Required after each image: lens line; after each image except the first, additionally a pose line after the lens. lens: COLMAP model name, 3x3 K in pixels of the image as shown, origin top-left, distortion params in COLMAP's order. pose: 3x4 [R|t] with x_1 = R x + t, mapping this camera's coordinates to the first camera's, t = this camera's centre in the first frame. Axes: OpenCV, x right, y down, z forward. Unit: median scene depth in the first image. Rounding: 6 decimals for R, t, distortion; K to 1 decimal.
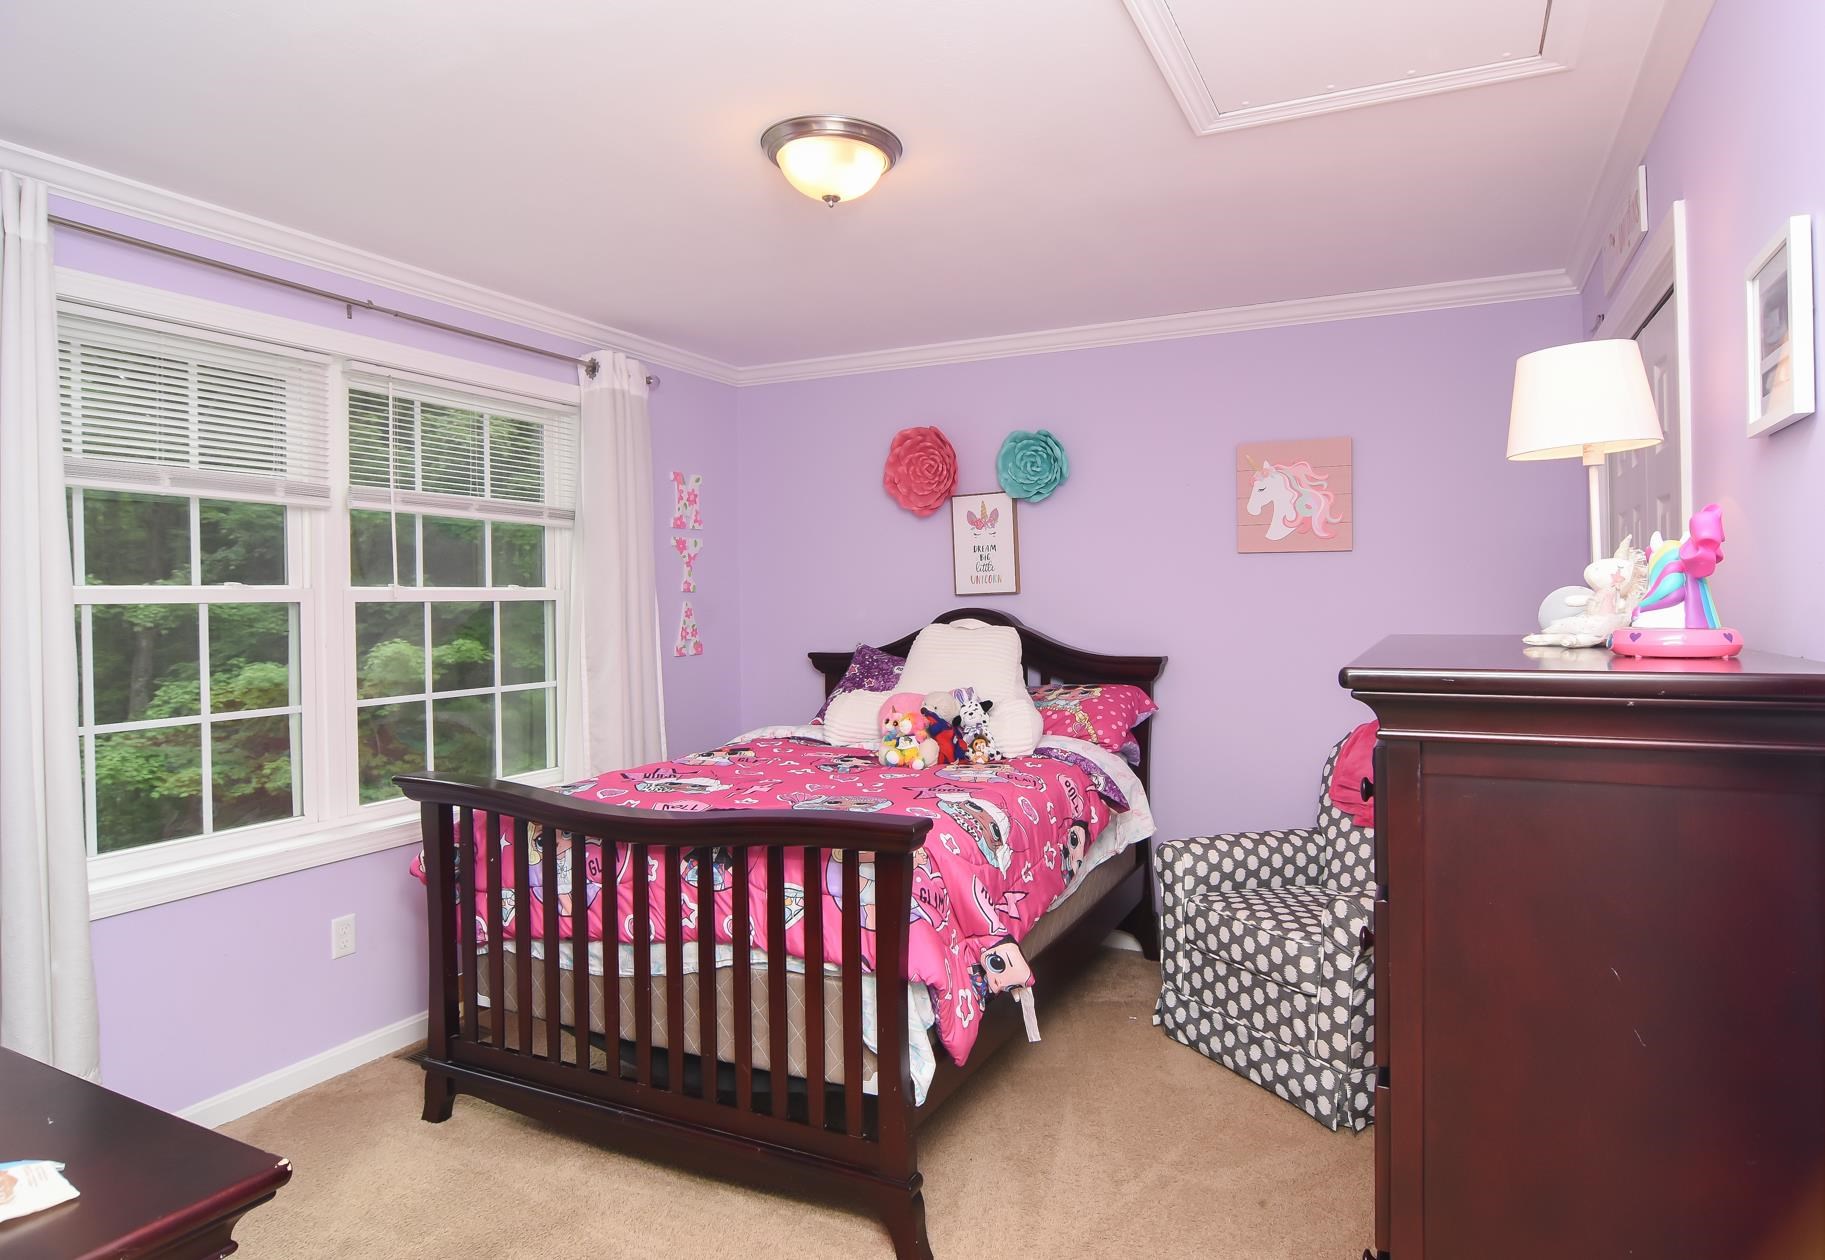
lens RADIAL K [[1014.7, 0, 914.6], [0, 1014.7, 595.0], [0, 0, 1]] dist [0.049282, 0.000045]
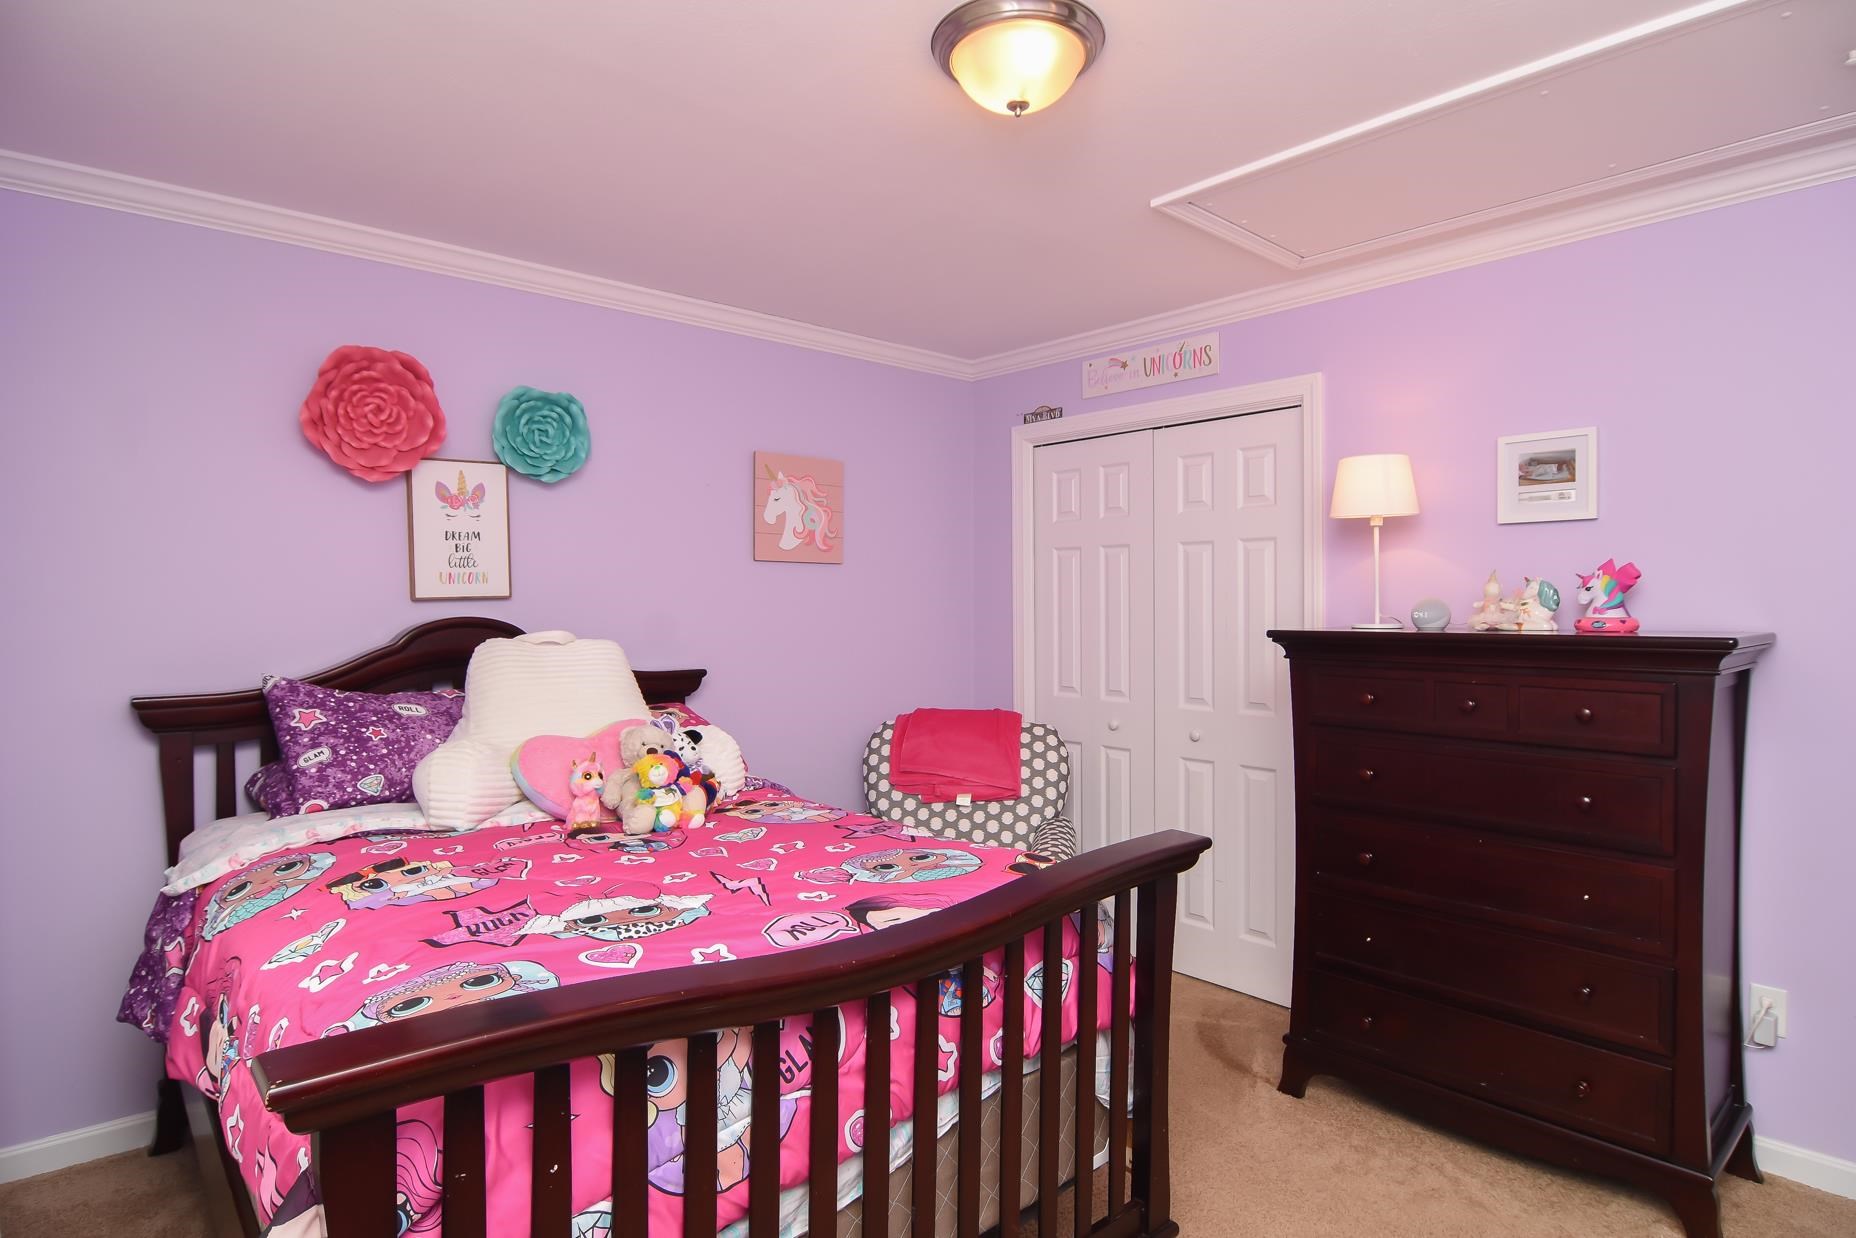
lens RADIAL K [[1001.2, 0, 928.0], [0, 1001.2, 619.0], [0, 0, 1]] dist [-0.002094, -0.000643]
pose [[0.412994, -0.004656, 0.910722, -0.505005], [-0.004248, 0.999966, 0.007039, 0.008251], [-0.910724, -0.006776, 0.412960, 0.449483]]
